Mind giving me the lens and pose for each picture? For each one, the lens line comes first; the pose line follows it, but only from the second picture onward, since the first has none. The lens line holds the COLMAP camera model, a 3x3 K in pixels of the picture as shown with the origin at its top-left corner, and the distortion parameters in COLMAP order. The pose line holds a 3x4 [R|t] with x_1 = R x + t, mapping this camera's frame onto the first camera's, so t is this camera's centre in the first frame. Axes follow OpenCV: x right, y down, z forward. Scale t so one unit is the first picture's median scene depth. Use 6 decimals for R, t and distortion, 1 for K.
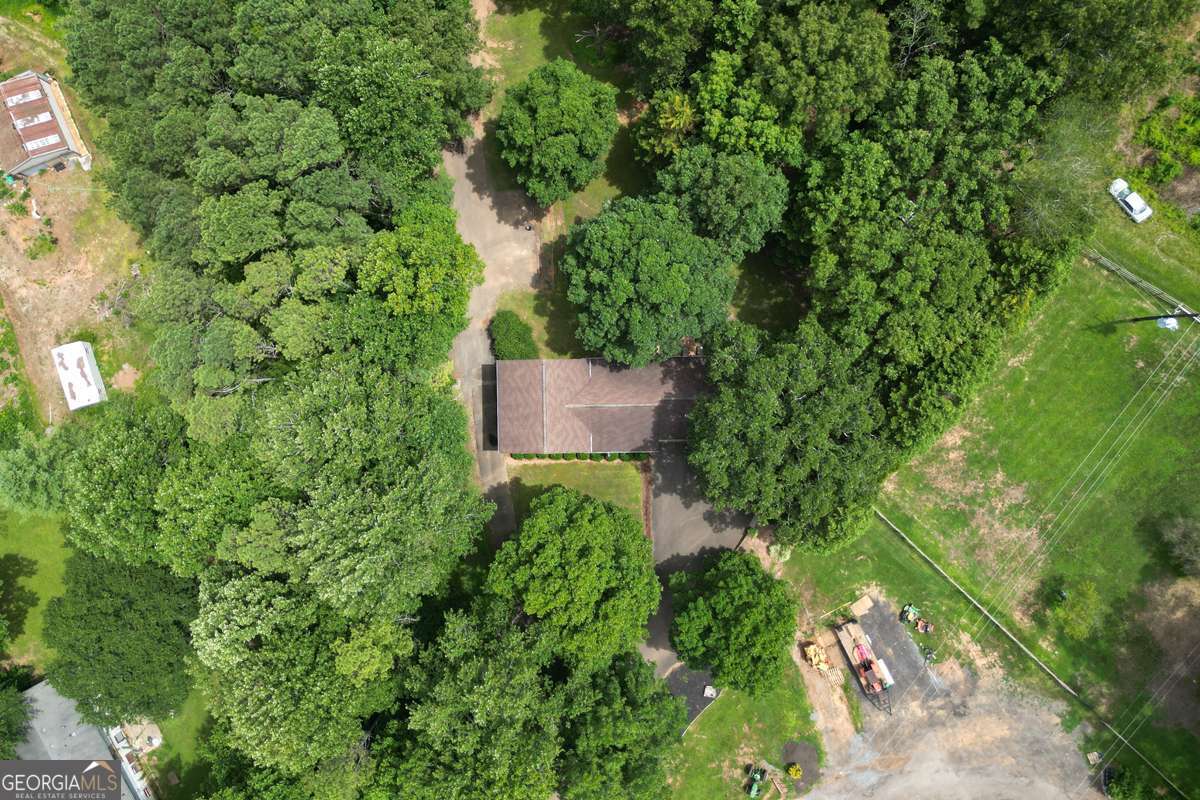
lens RADIAL K [[819.6, 0, 590.0], [0, 819.6, 395.3], [0, 0, 1]] dist [0.072330, -0.013073]
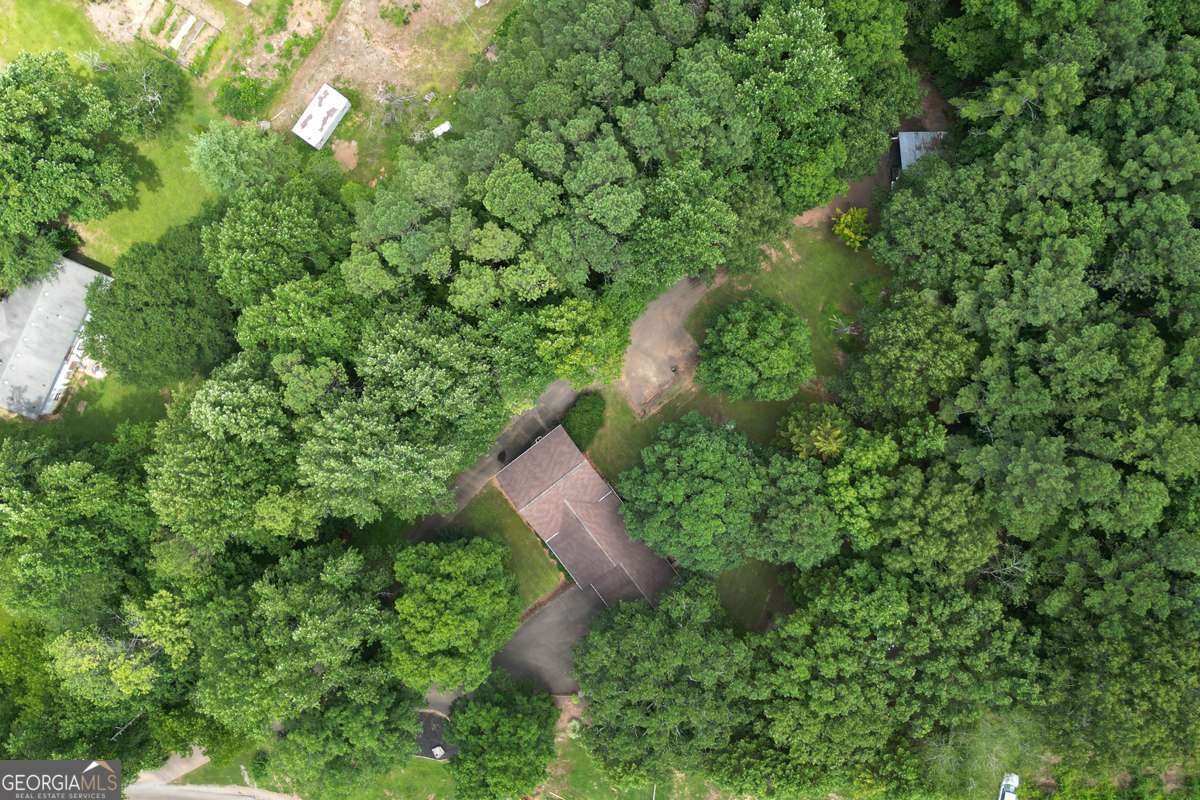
lens RADIAL K [[819.6, 0, 604.5], [0, 819.6, 411.8], [0, 0, 1]] dist [0.072330, -0.013073]
pose [[0.599498, 0.800046, 0.023006, -0.140744], [-0.800377, 0.599258, 0.016939, -0.144100], [-0.000235, -0.028568, 0.999592, -0.132071]]
